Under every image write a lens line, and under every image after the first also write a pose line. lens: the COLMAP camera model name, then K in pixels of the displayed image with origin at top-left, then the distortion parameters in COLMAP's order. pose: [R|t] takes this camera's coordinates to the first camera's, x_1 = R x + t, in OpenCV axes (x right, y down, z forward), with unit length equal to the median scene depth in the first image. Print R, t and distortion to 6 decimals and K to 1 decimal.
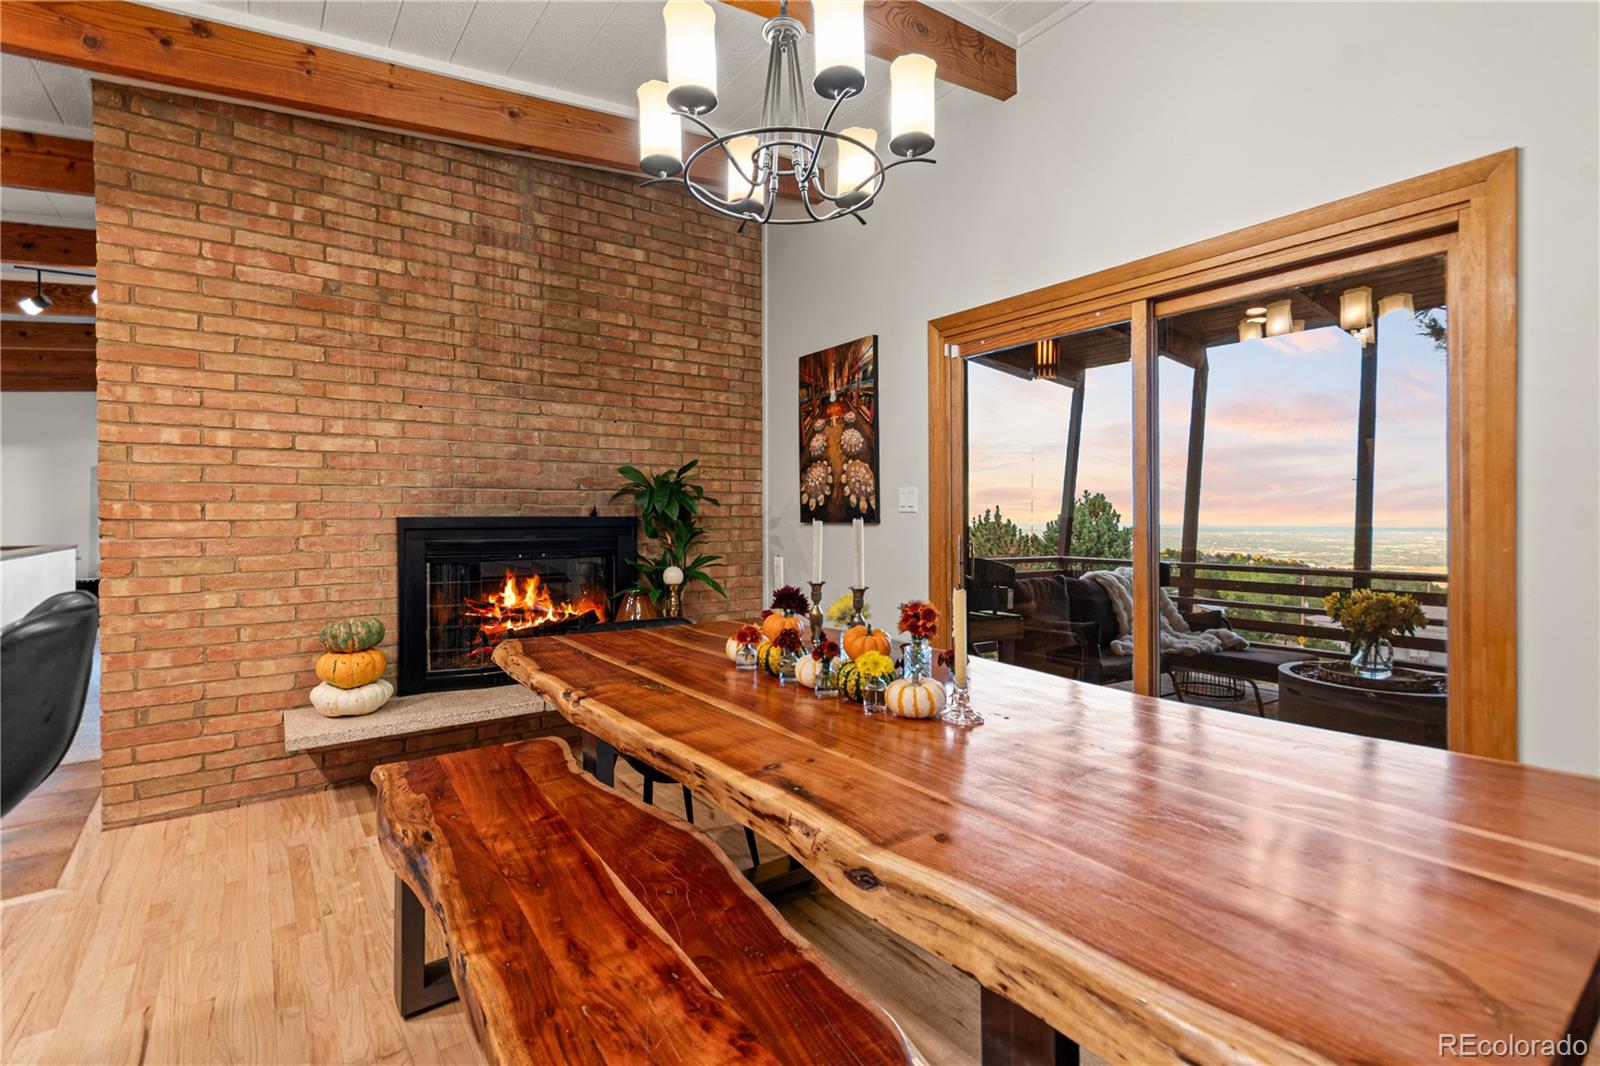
lens RADIAL K [[719.7, 0, 822.3], [0, 719.7, 533.0], [0, 0, 1]] dist [-0.002221, -0.000192]
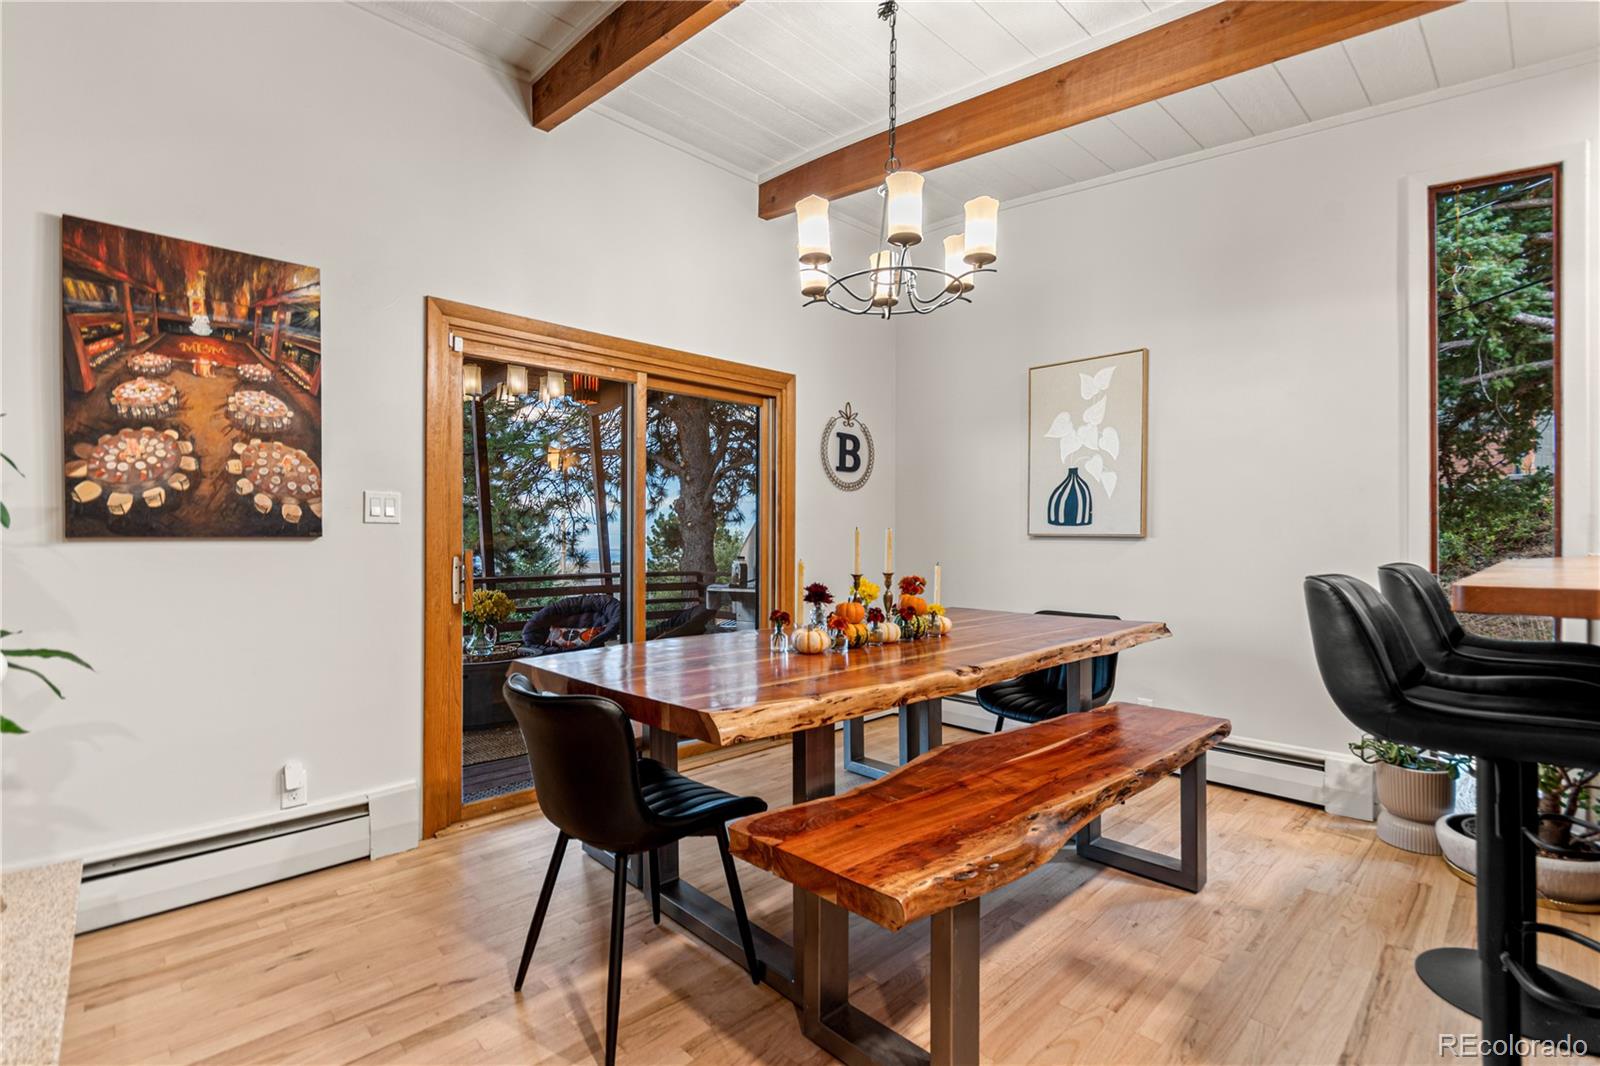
lens RADIAL K [[709.1, 0, 800.0], [0, 709.1, 533.0], [0, 0, 1]] dist [-0.000942, 0.000038]
pose [[-0.106201, 0.009841, 0.994296, -0.633391], [0.028899, 0.999559, -0.006806, 0.000095], [-0.993925, 0.028011, -0.106439, 0.585965]]
